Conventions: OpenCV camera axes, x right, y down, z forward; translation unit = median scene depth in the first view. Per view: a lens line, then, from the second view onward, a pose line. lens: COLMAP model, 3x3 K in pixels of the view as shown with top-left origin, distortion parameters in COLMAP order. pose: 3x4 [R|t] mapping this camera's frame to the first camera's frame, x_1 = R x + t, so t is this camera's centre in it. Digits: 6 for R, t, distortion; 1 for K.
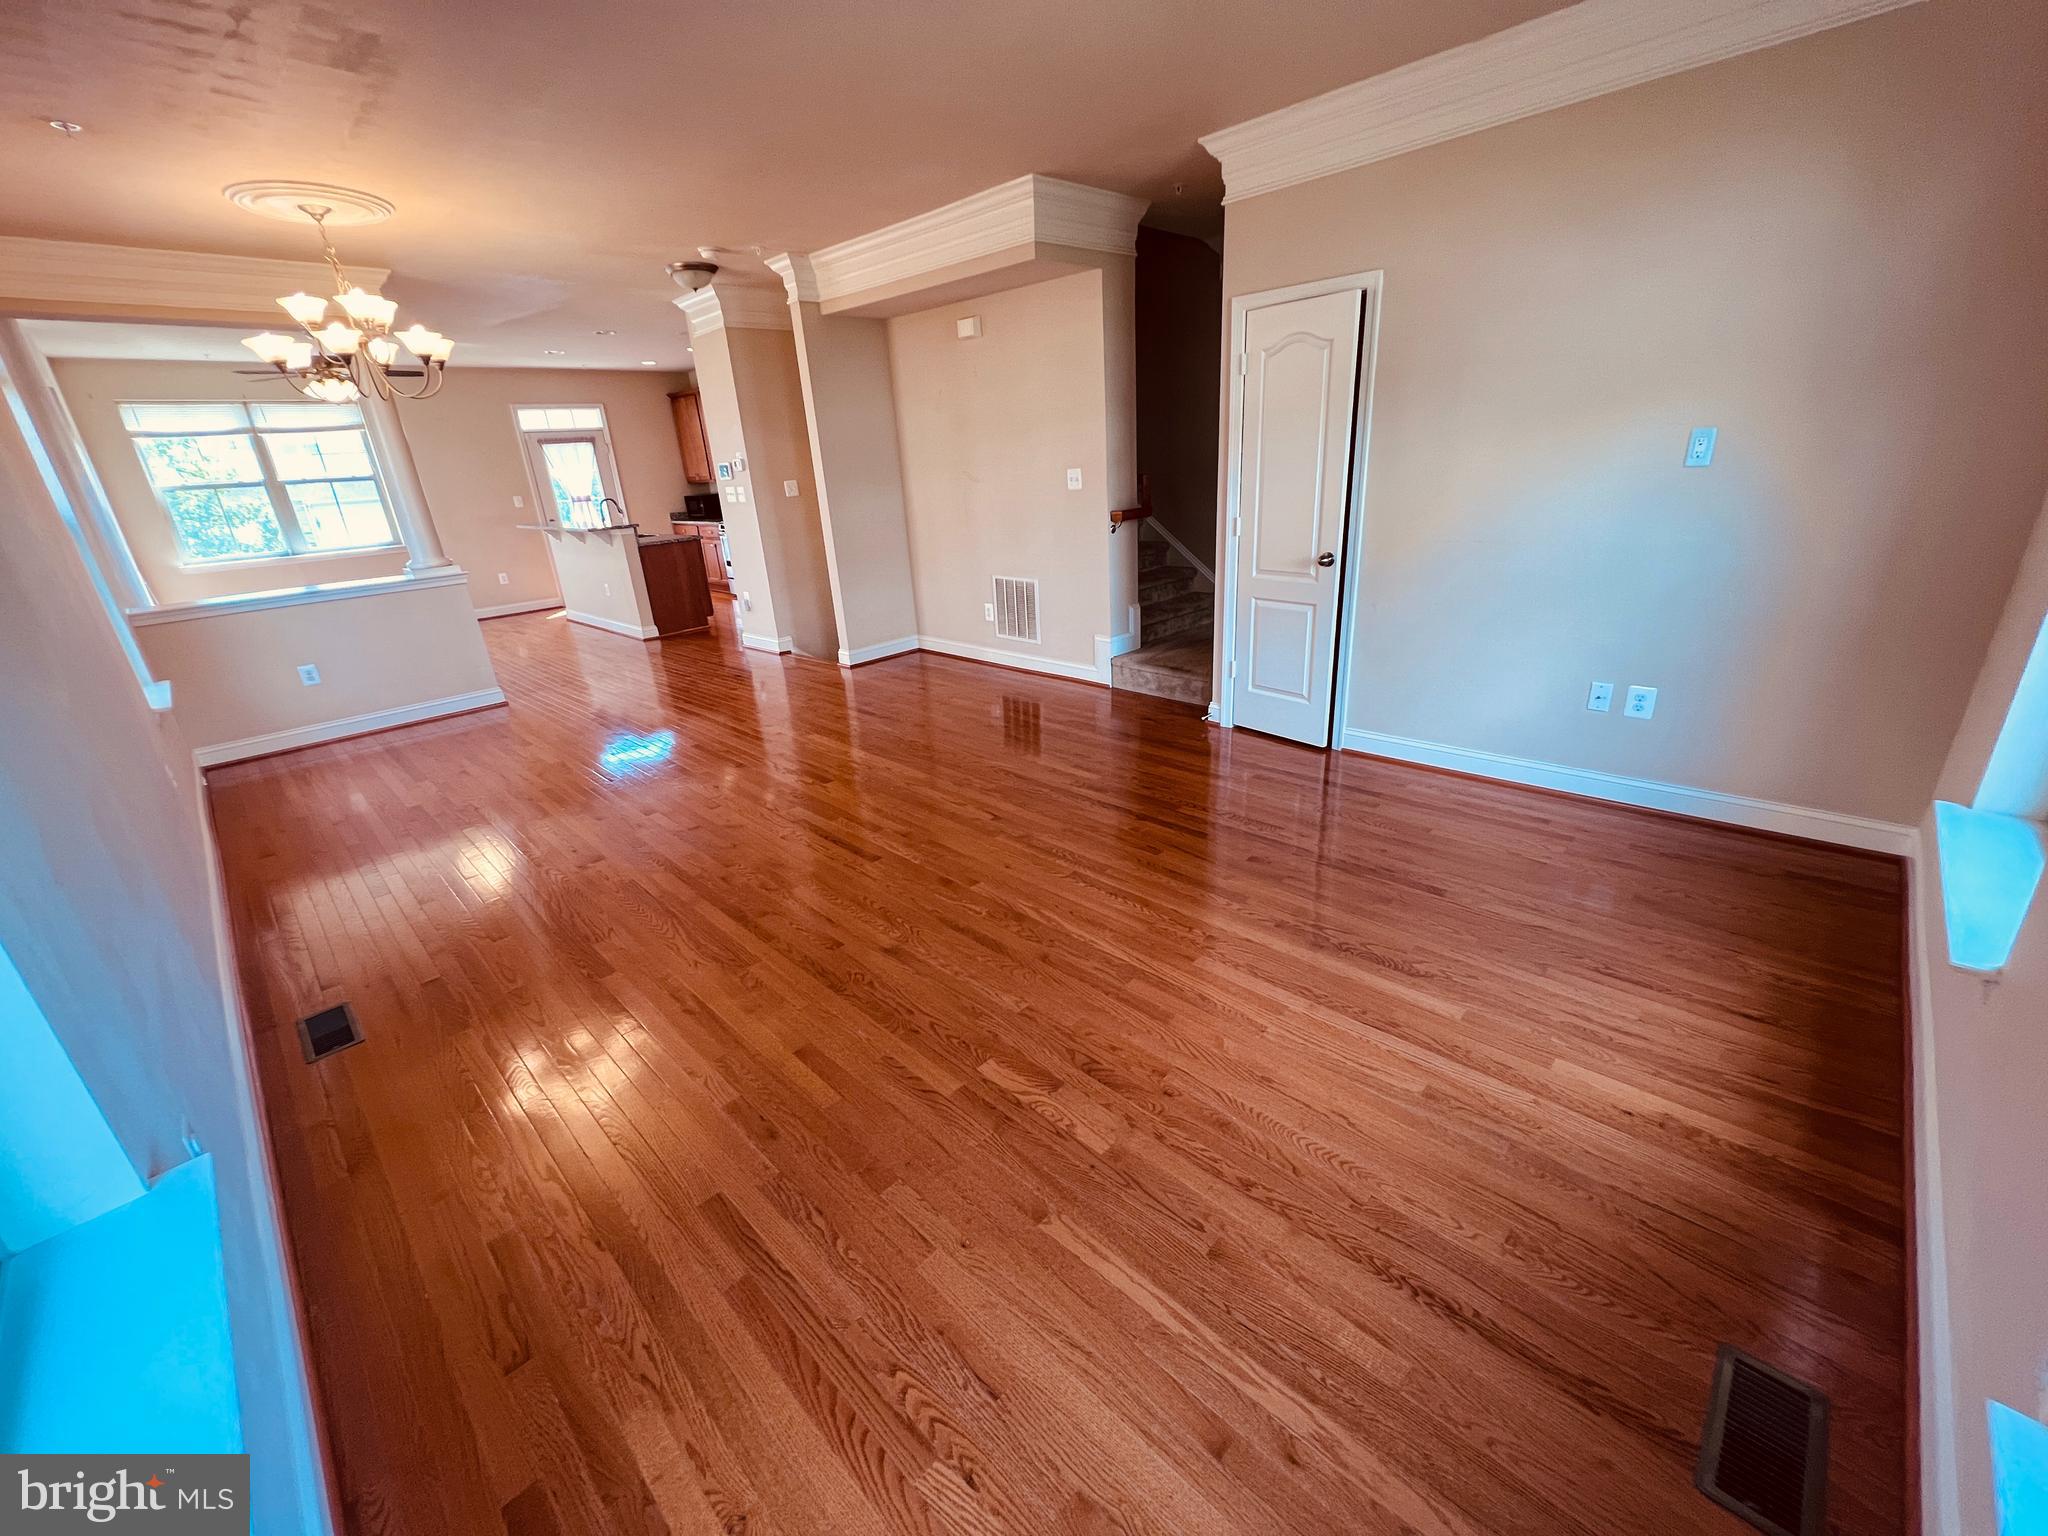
lens RADIAL K [[818.5, 0, 1023.3], [0, 818.5, 762.7], [0, 0, 1]] dist [-0.004375, 0.001452]
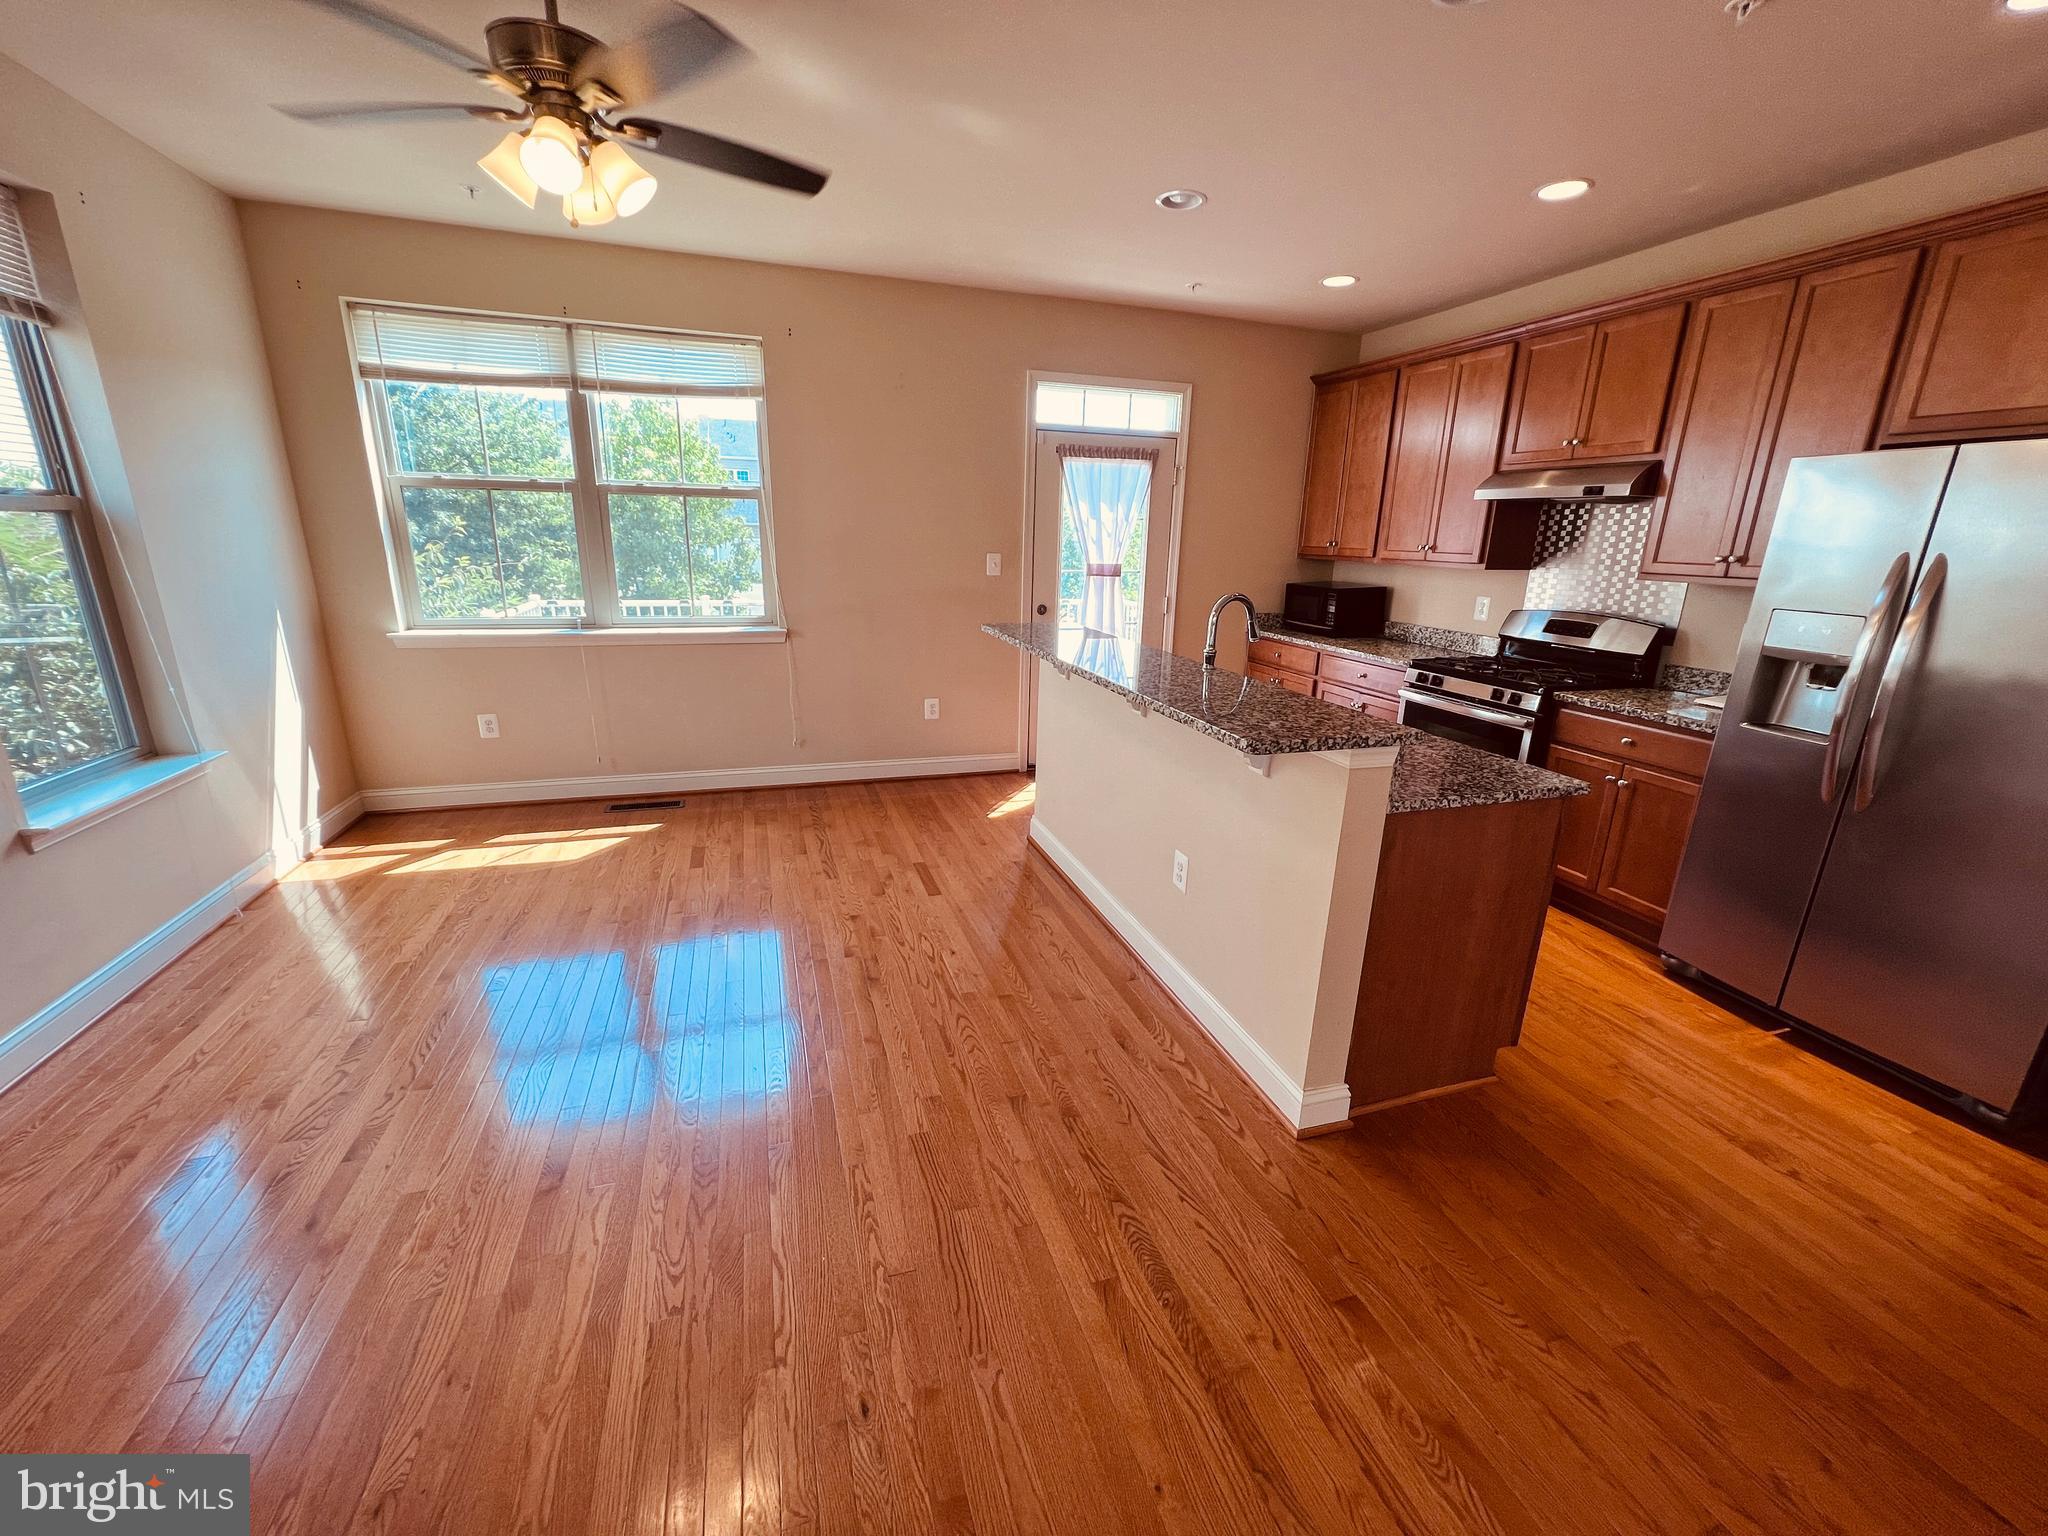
lens RADIAL K [[818.5, 0, 1020.0], [0, 818.5, 761.5], [0, 0, 1]] dist [-0.004375, 0.001452]
pose [[0.882305, 0.203718, -0.424307, -0.378054], [-0.236818, 0.971202, -0.026146, -0.198786], [0.406761, 0.123552, 0.905141, 0.585856]]
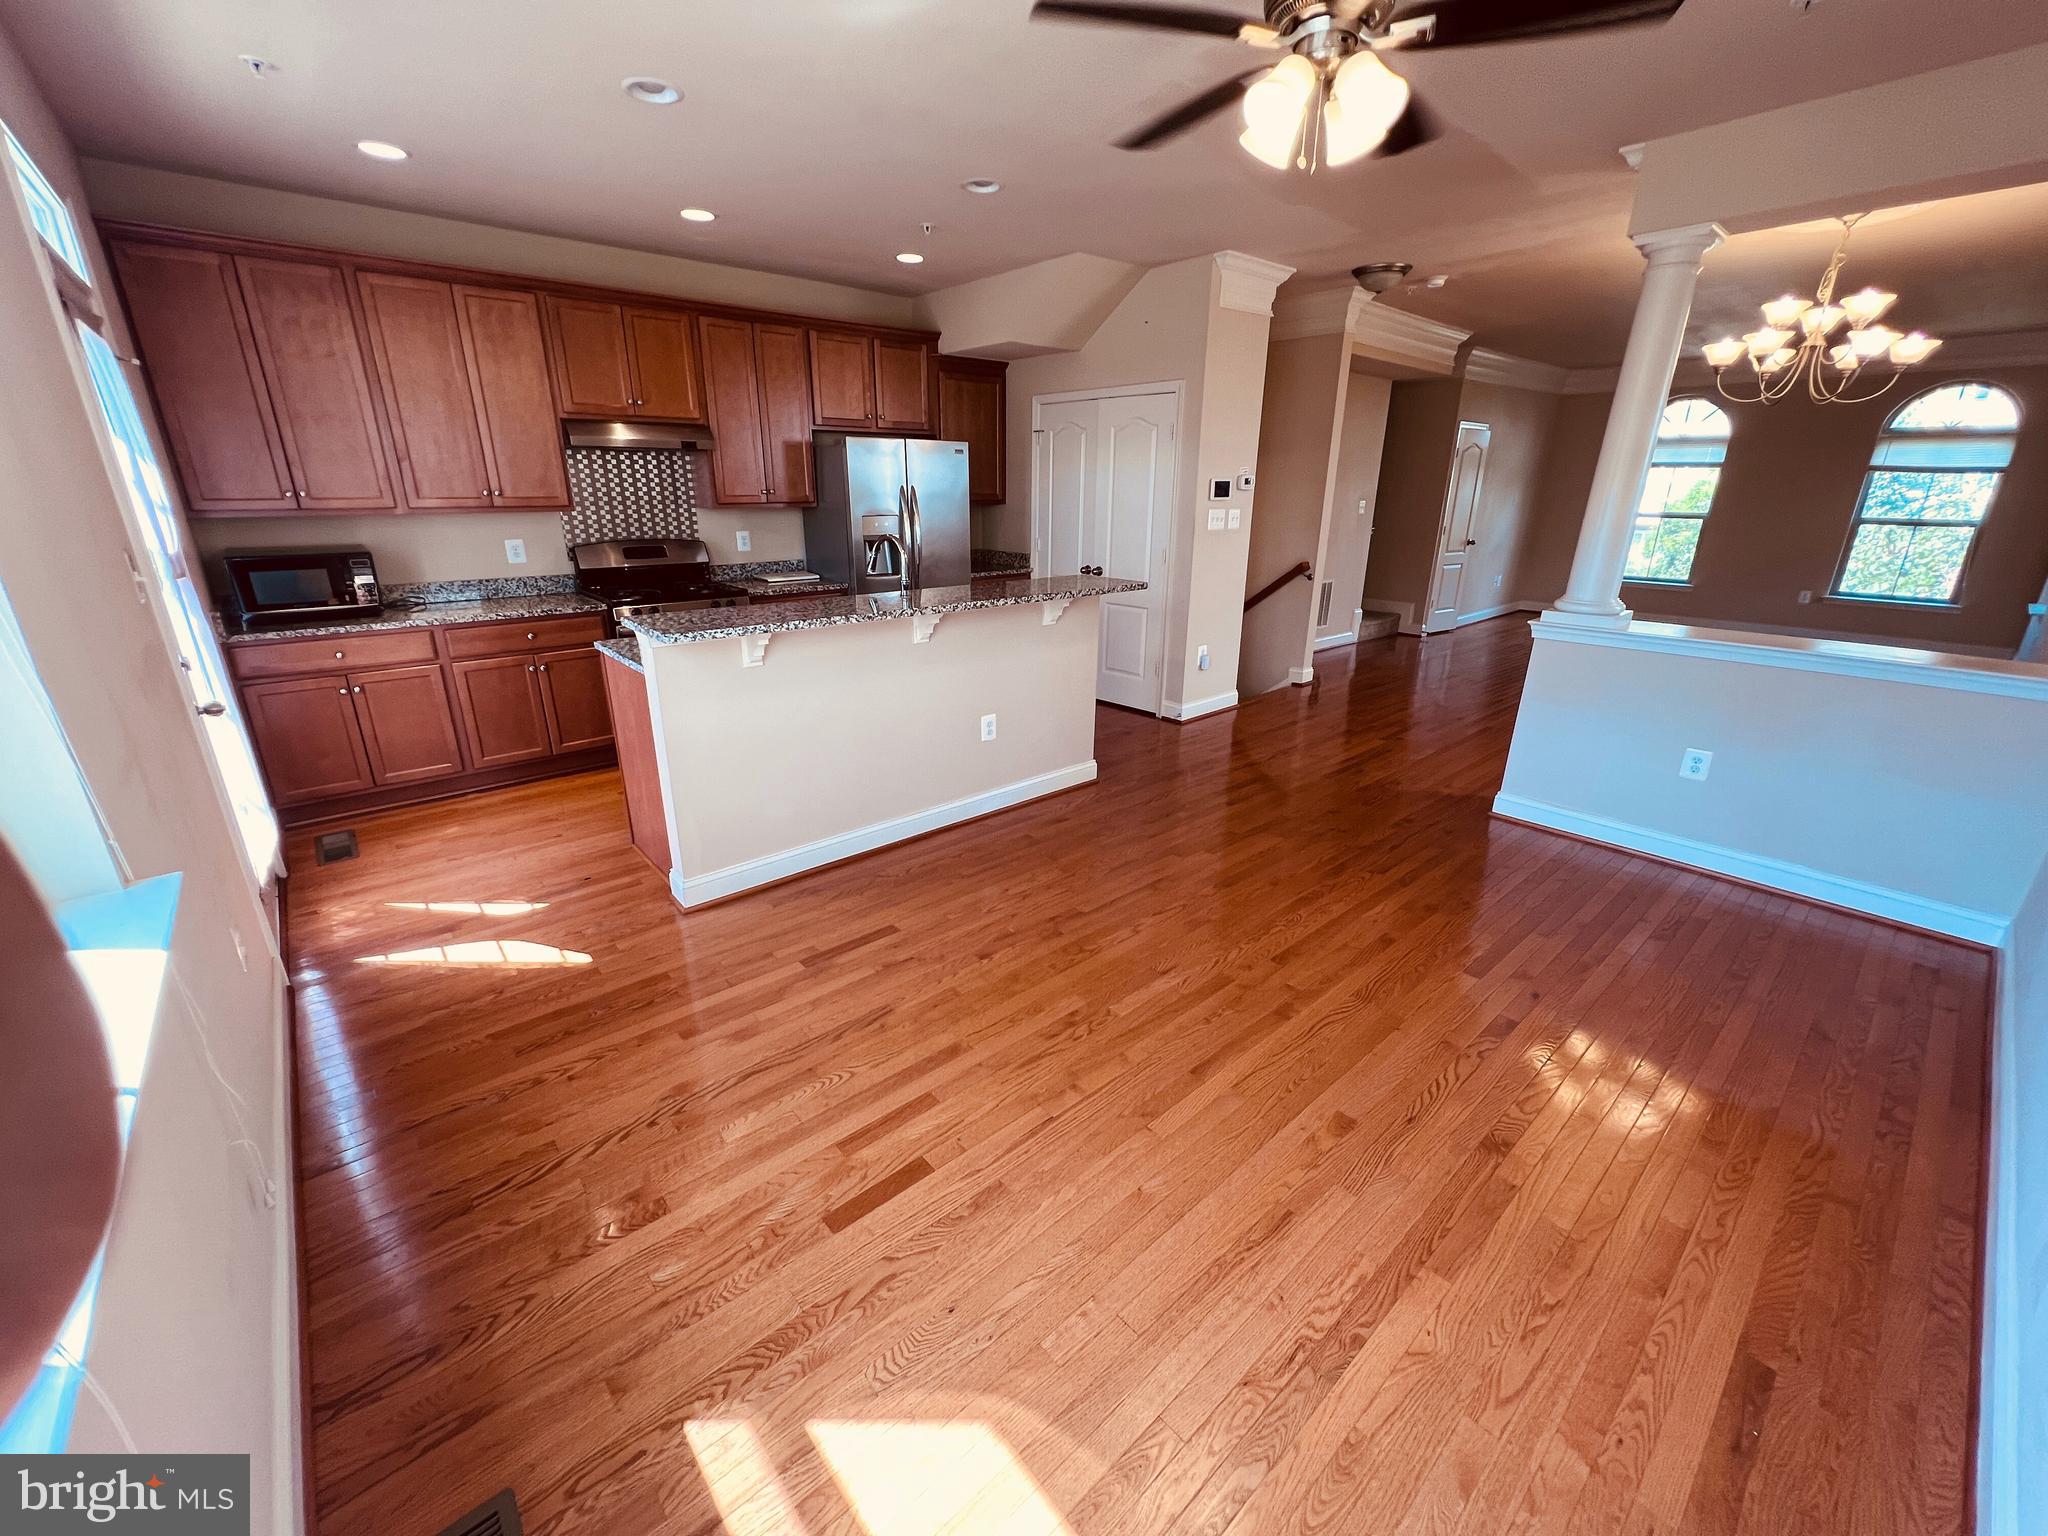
lens RADIAL K [[818.5, 0, 1018.7], [0, 818.5, 766.2], [0, 0, 1]] dist [-0.004375, 0.001452]
pose [[0.082304, -0.270609, 0.959165, -0.830534], [0.345969, 0.910335, 0.227146, -0.251683], [-0.934629, 0.313146, 0.168546, 0.791886]]
